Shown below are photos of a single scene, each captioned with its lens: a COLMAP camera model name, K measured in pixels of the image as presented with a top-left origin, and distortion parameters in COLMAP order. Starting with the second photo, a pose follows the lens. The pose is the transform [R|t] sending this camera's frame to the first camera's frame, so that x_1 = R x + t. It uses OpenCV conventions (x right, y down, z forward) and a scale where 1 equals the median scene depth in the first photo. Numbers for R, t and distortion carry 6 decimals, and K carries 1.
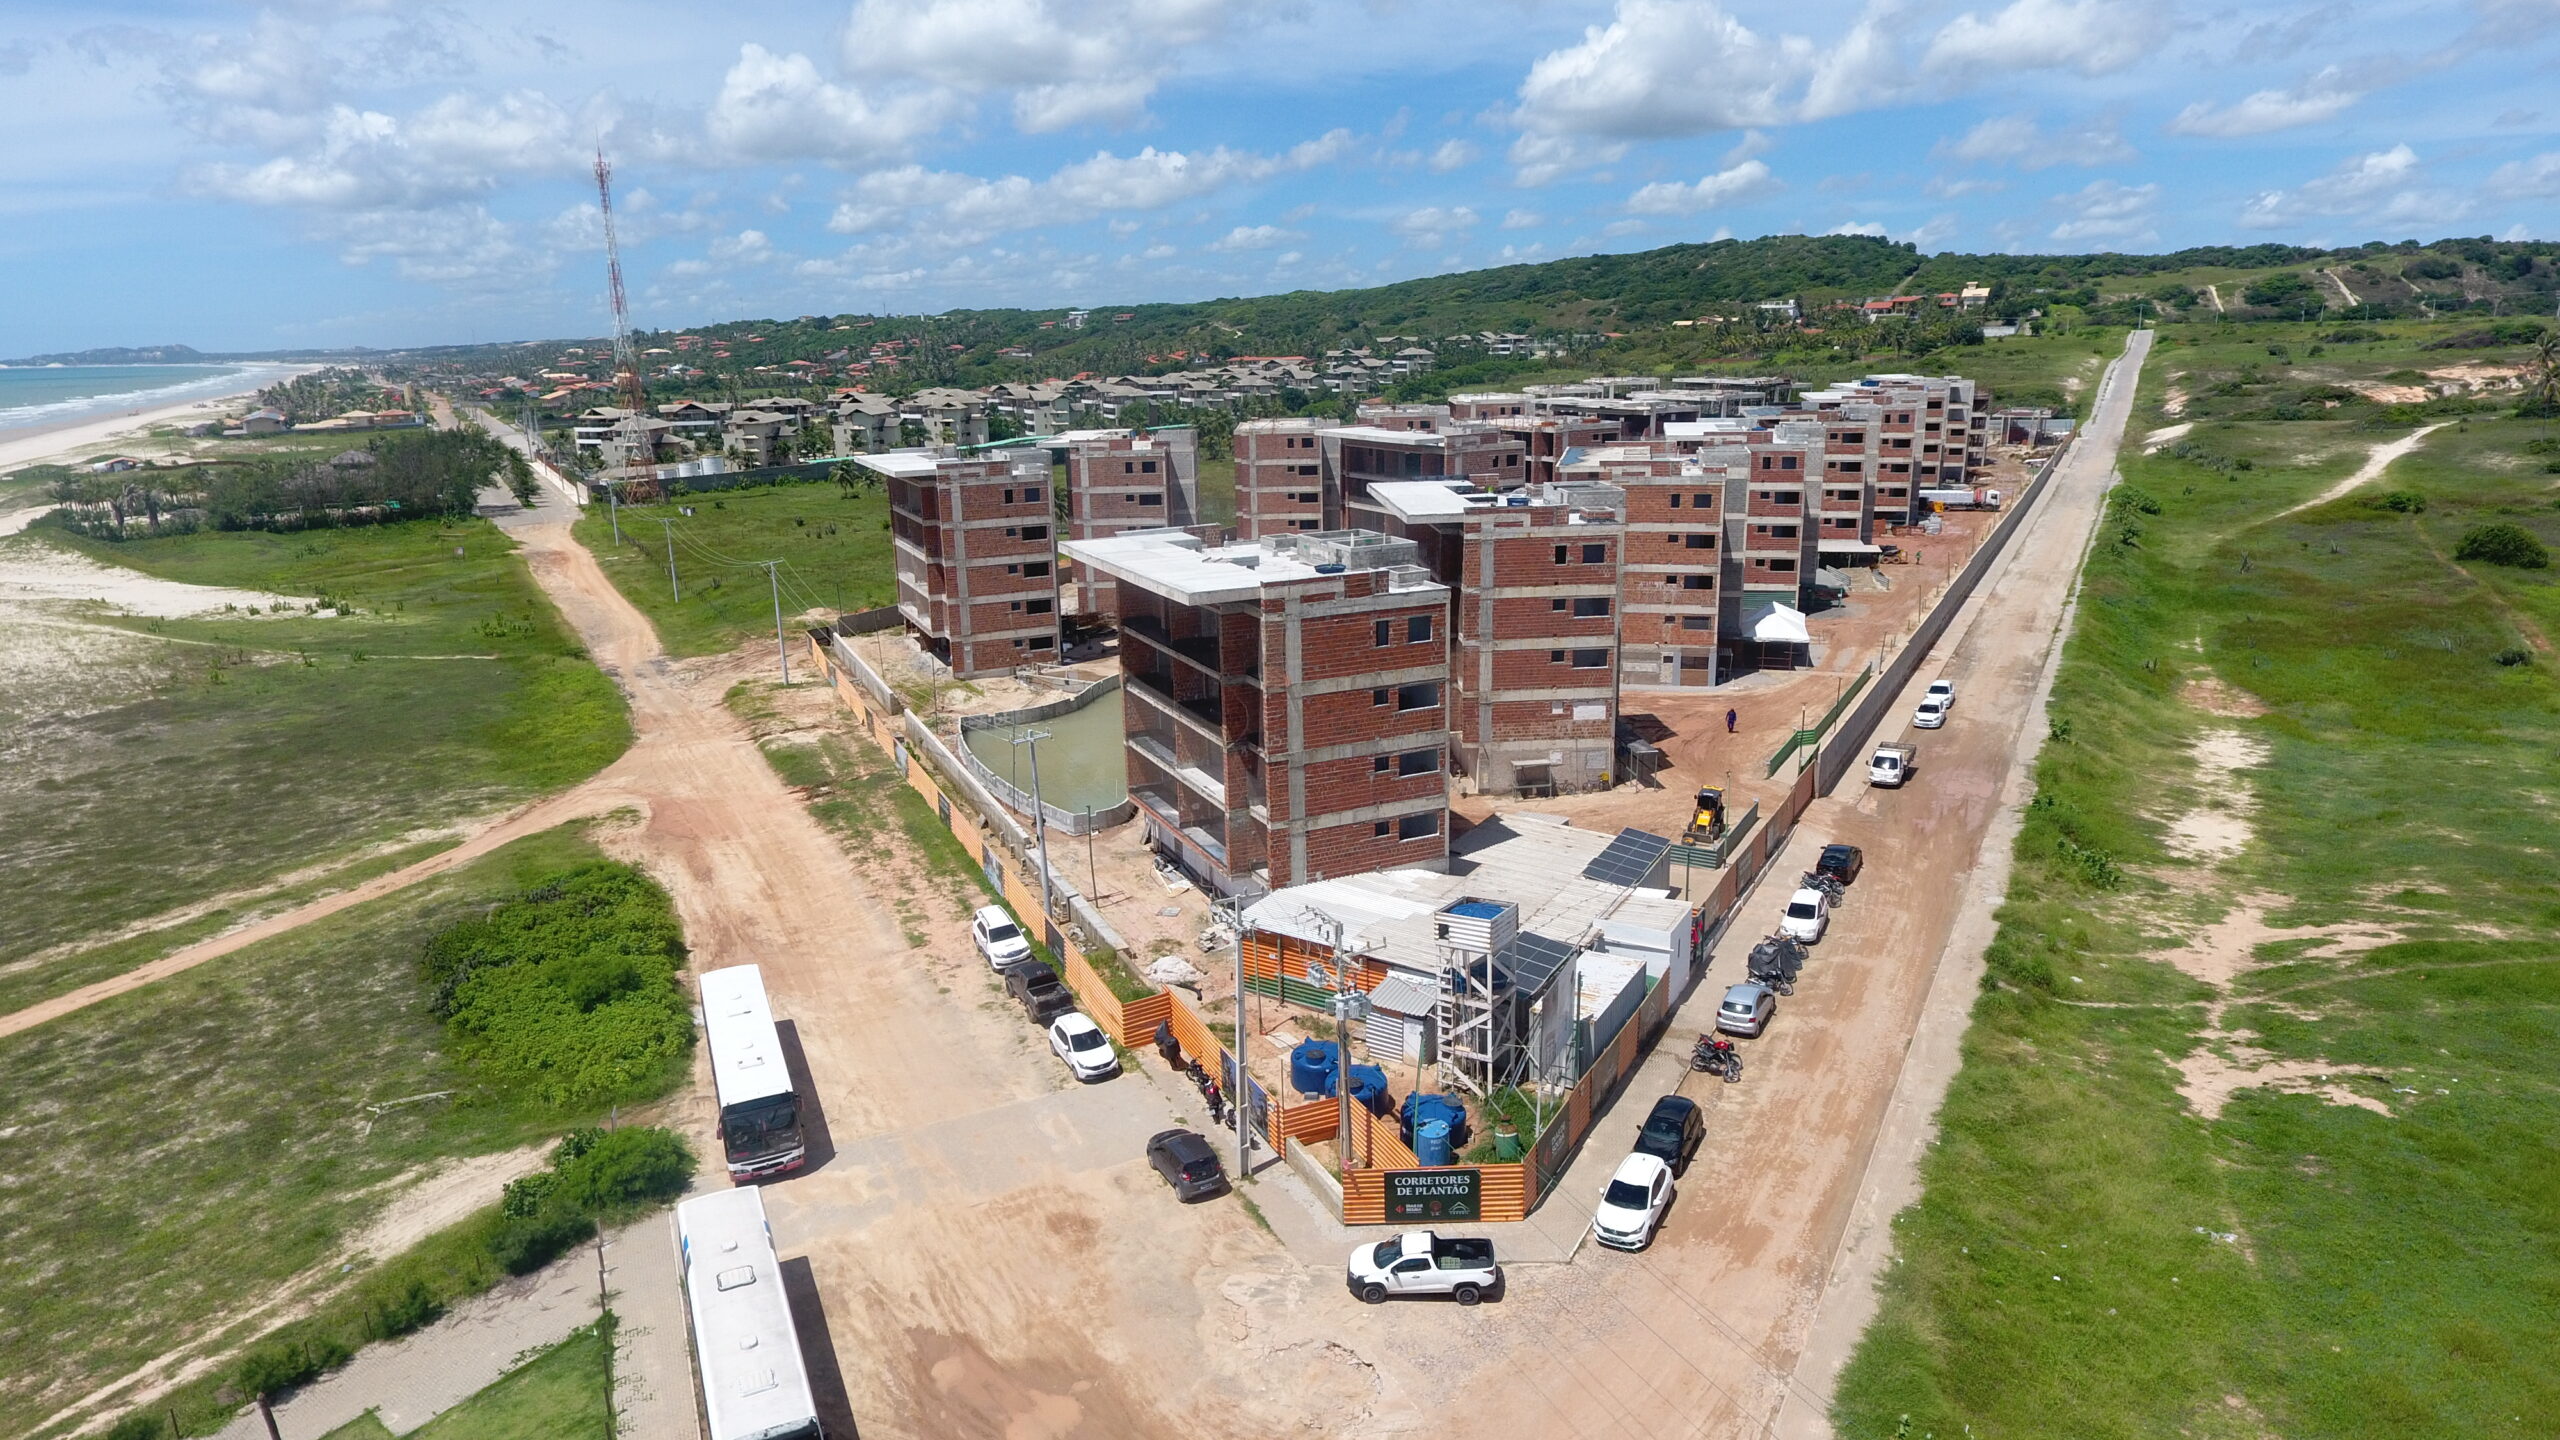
lens RADIAL K [[1502.9, 0, 1280.0], [0, 1502.9, 720.0], [0, 0, 1]] dist [-0.007441, 0.003275]
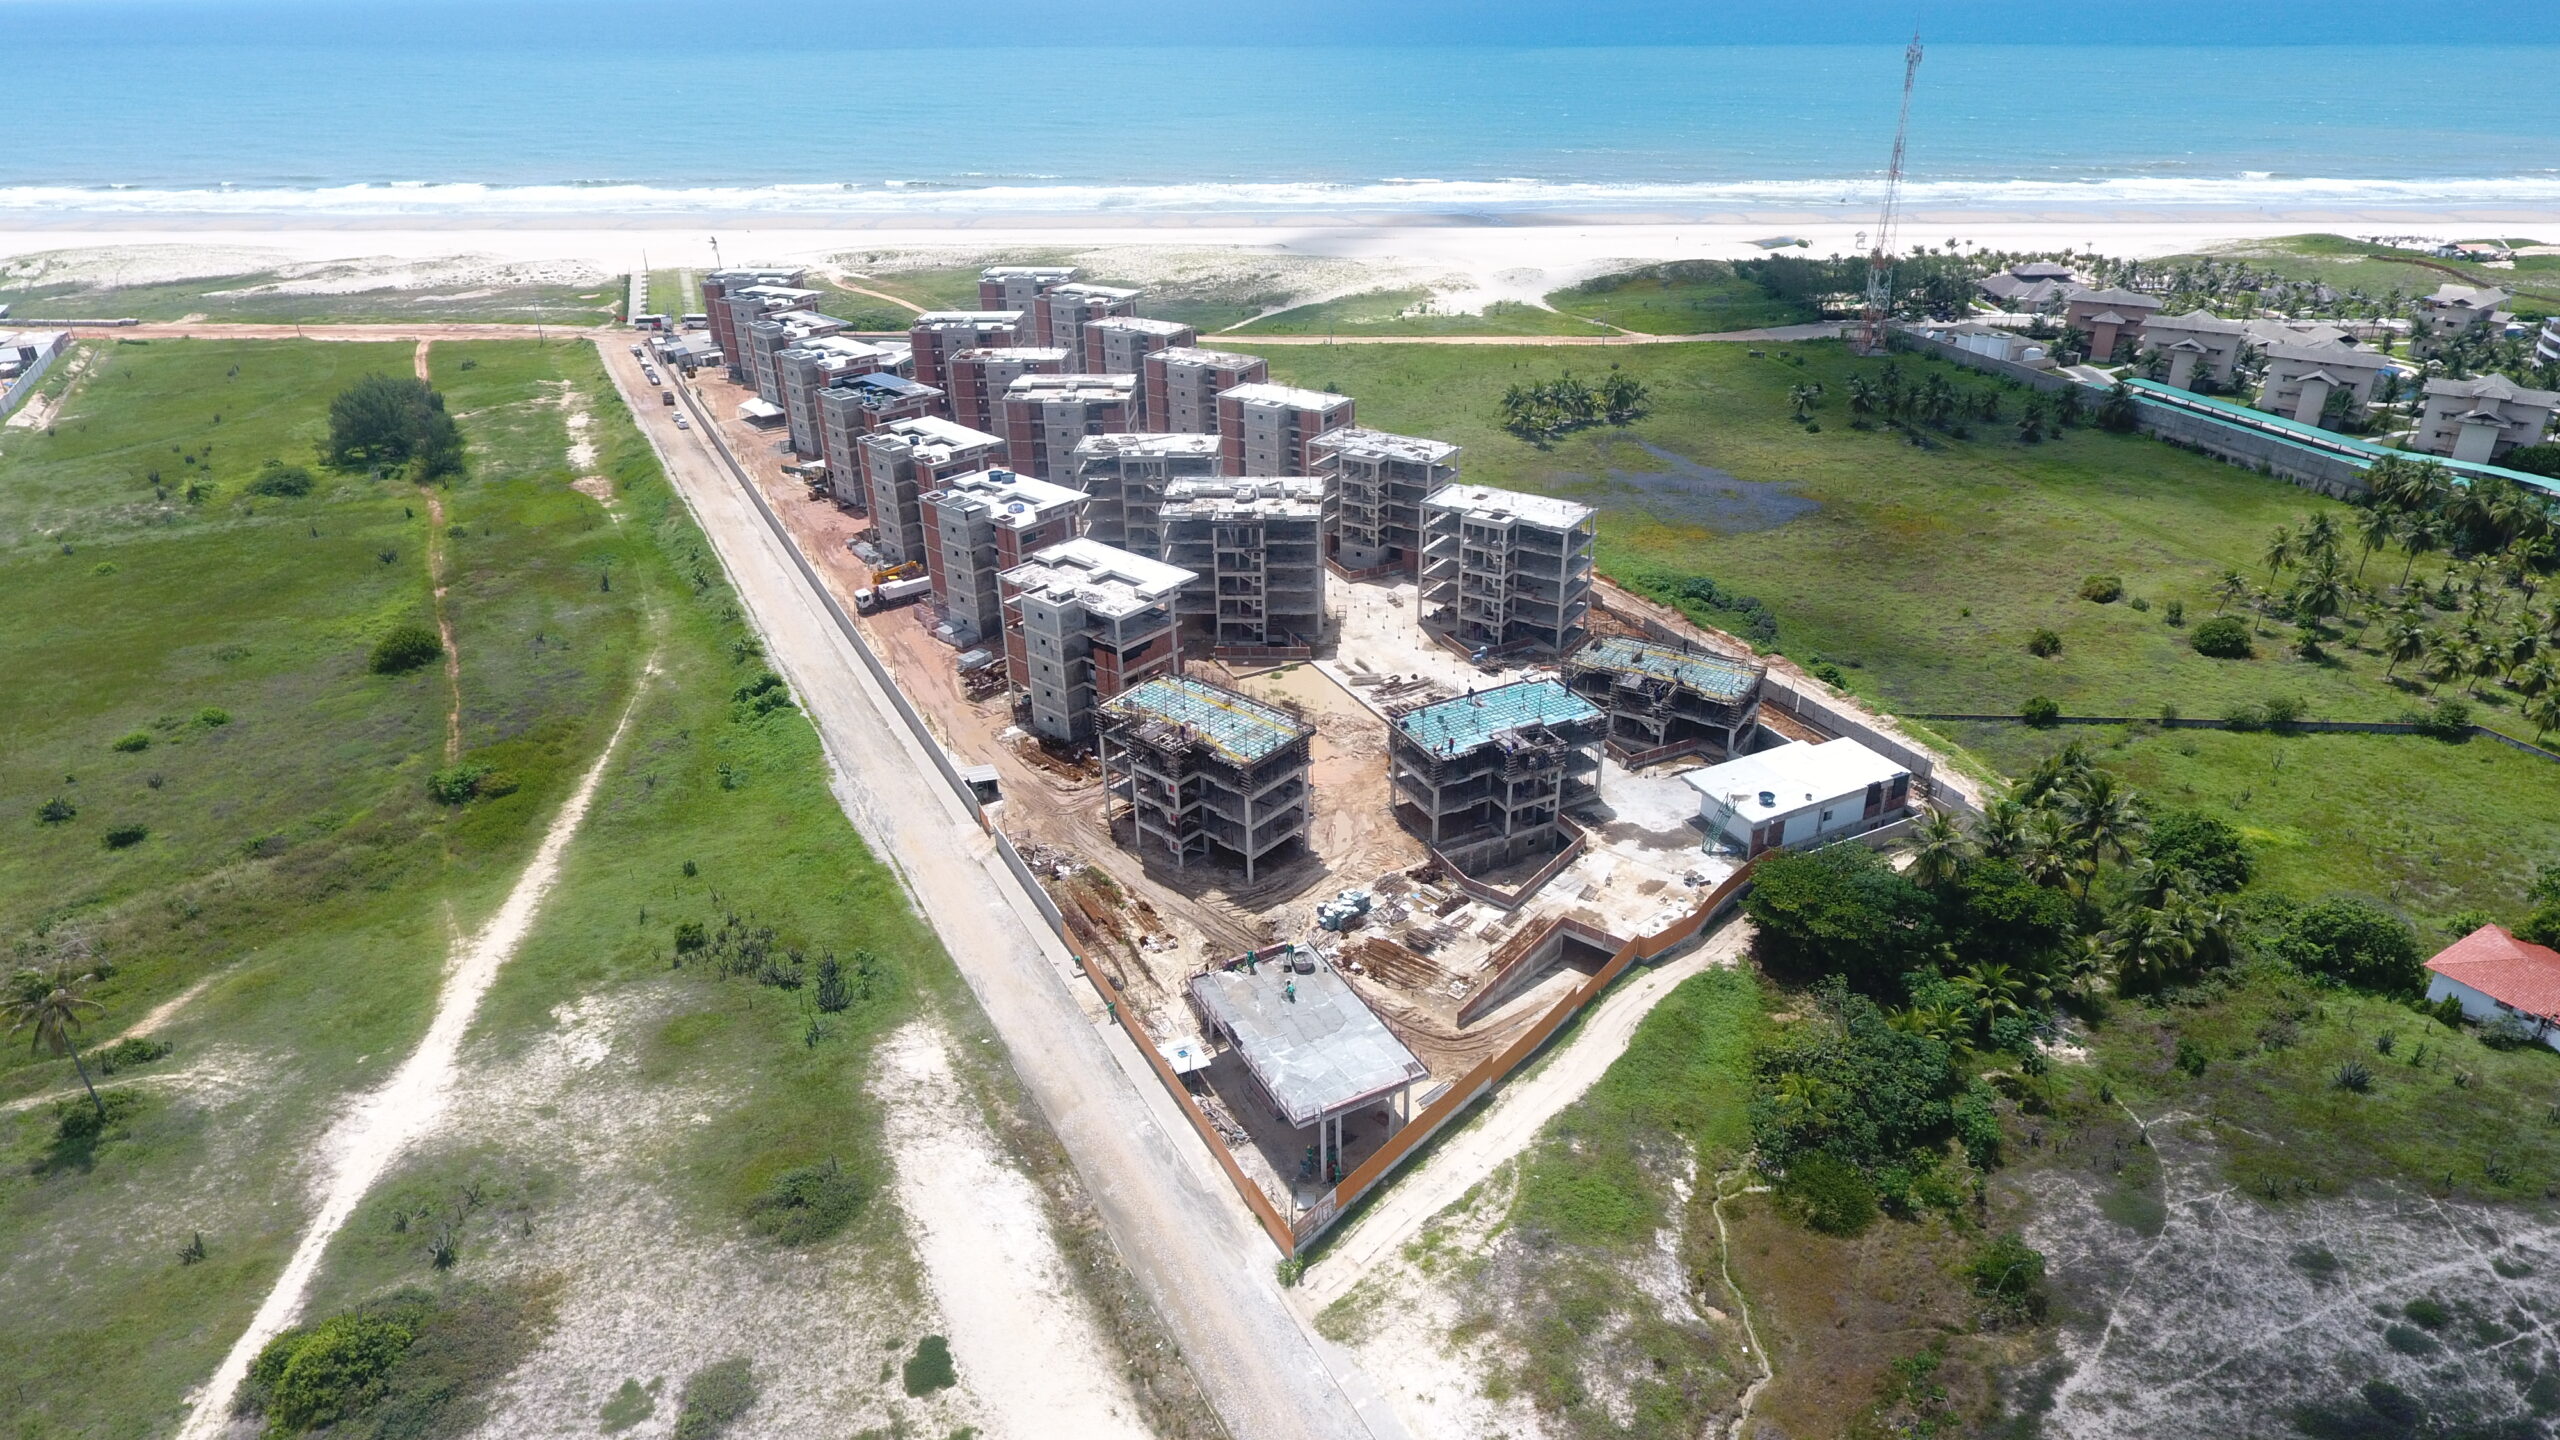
lens RADIAL K [[1502.9, 0, 1280.0], [0, 1502.9, 720.0], [0, 0, 1]] dist [-0.007441, 0.003275]
pose [[-0.533888, 0.402391, -0.743670, 2.211174], [-0.189477, 0.800205, 0.569008, -1.394120], [0.824052, 0.444695, -0.350976, 3.270148]]
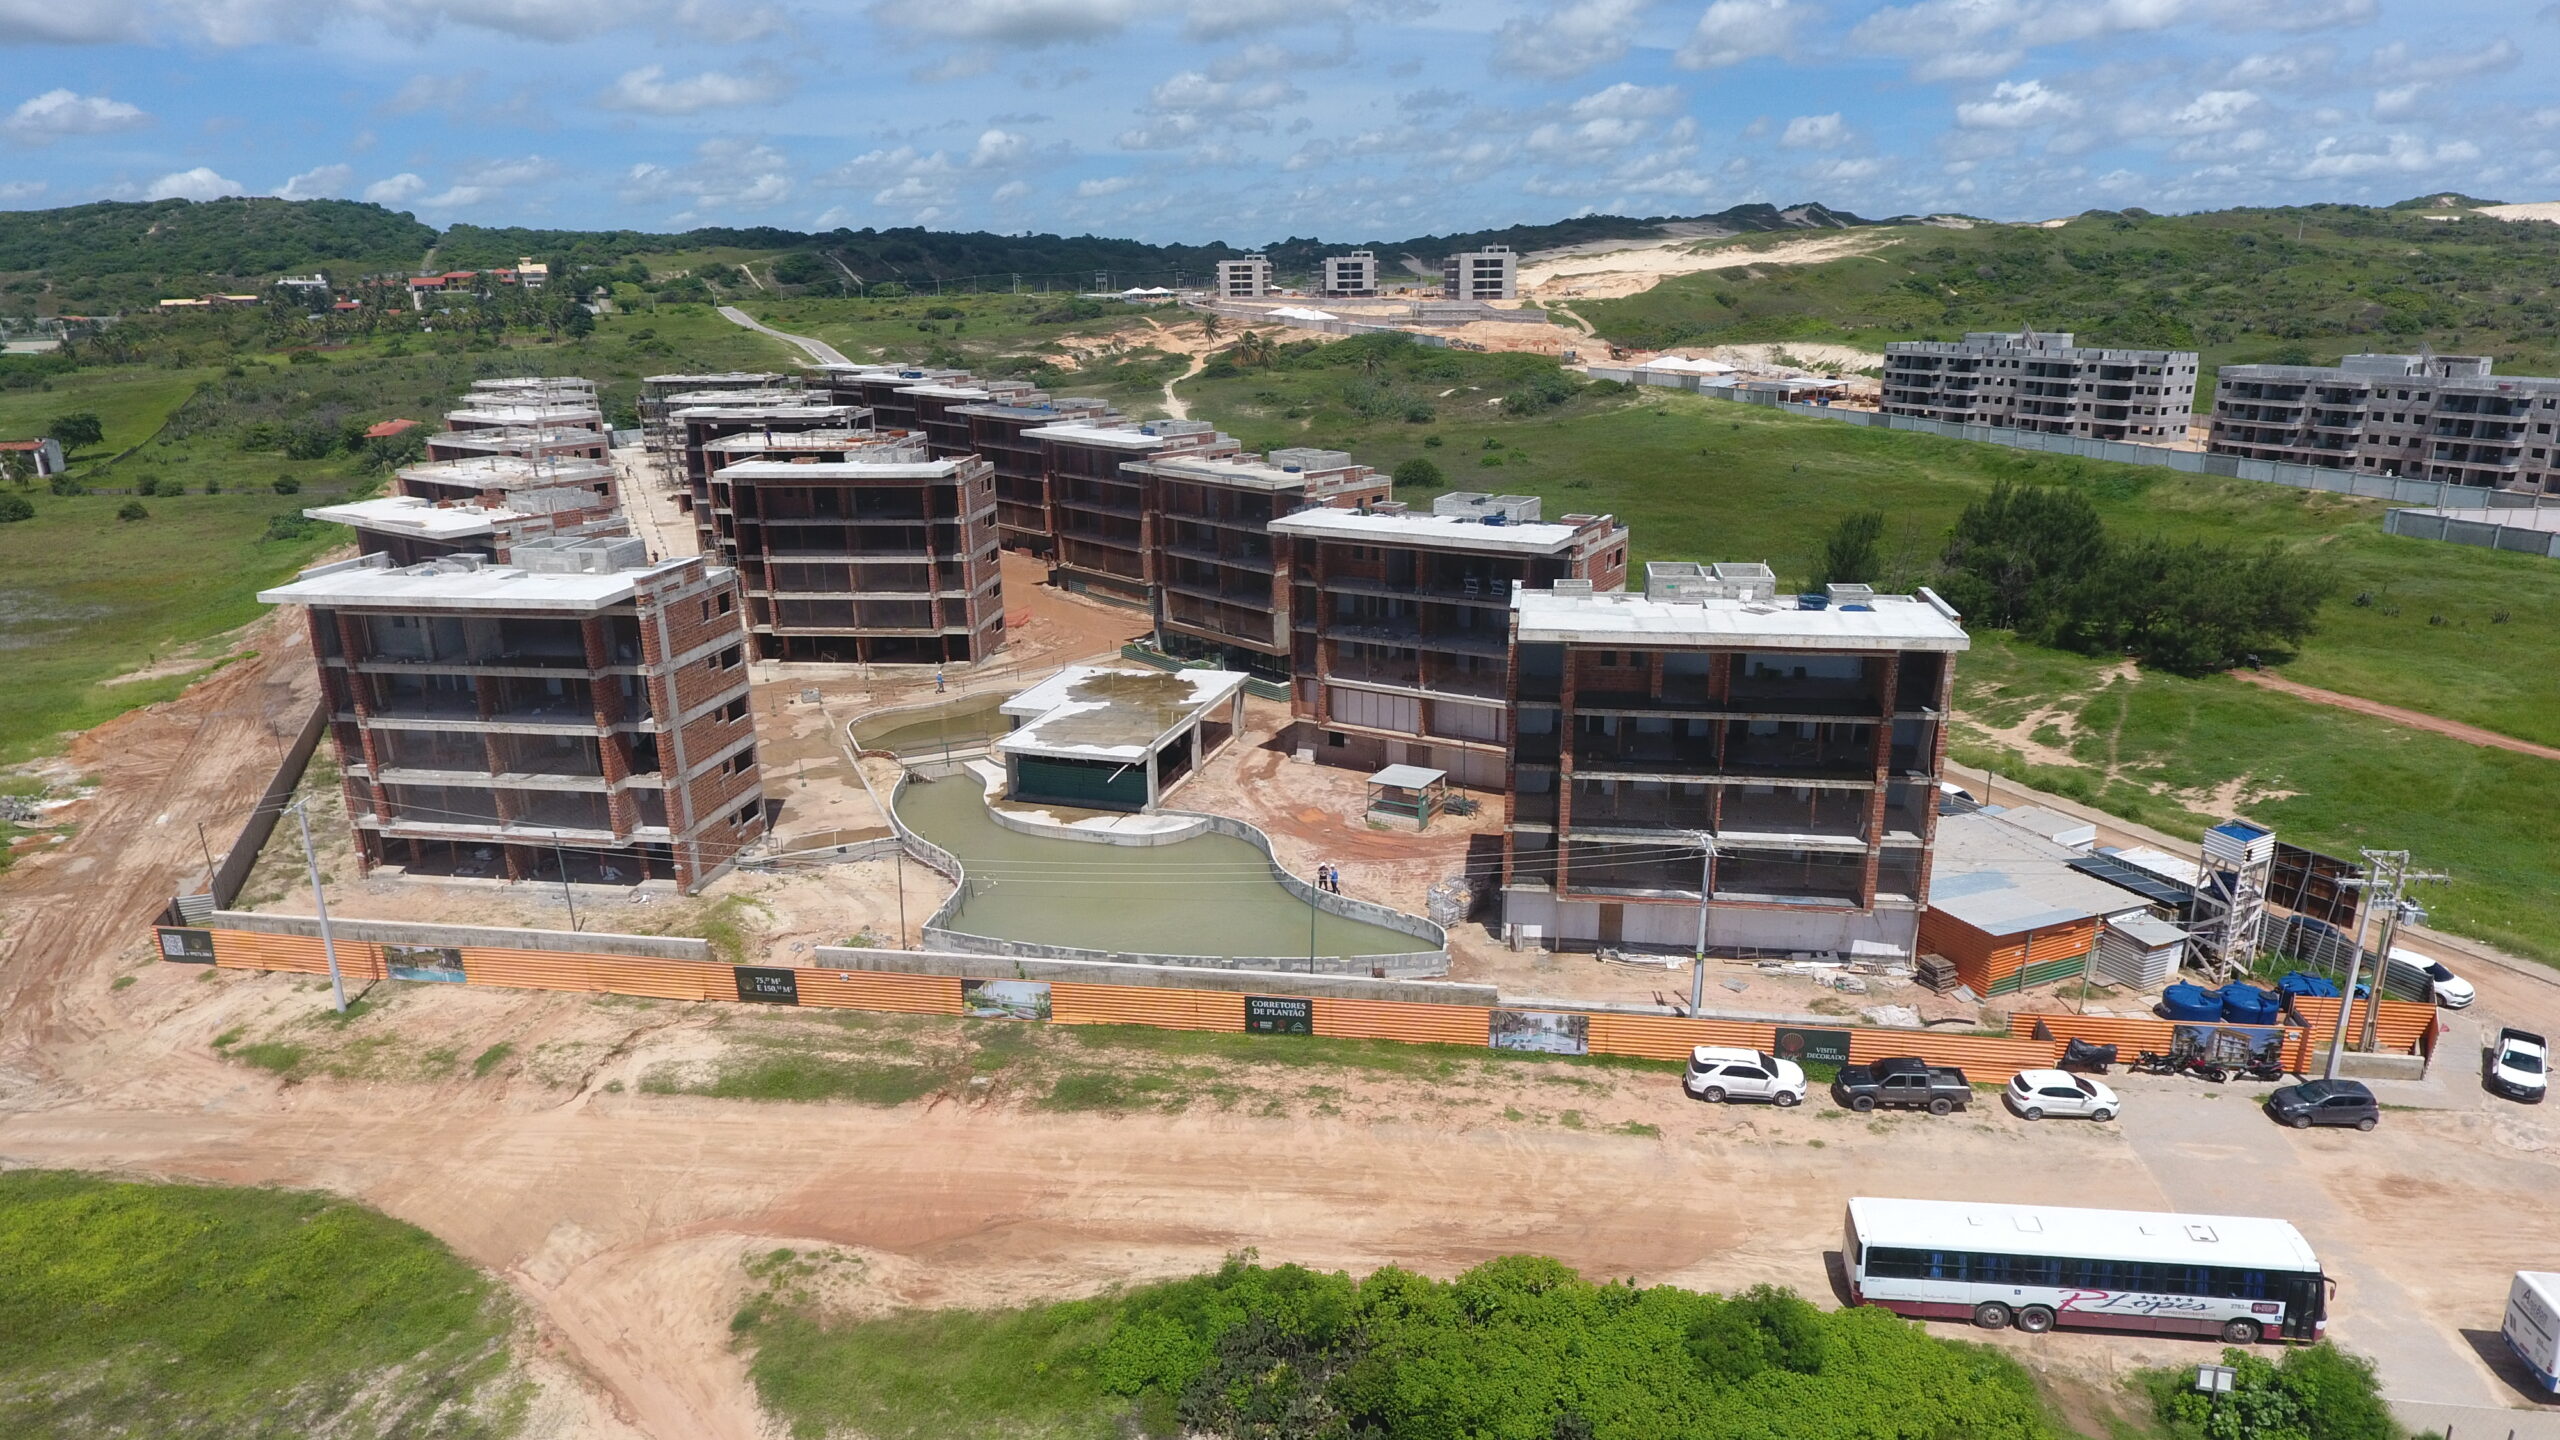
lens RADIAL K [[1502.9, 0, 1280.0], [0, 1502.9, 720.0], [0, 0, 1]] dist [-0.007441, 0.003275]
pose [[0.560663, -0.226805, 0.796377, -0.703254], [0.211988, 0.969020, 0.126730, -0.158924], [-0.800449, 0.097770, 0.591374, 0.481966]]
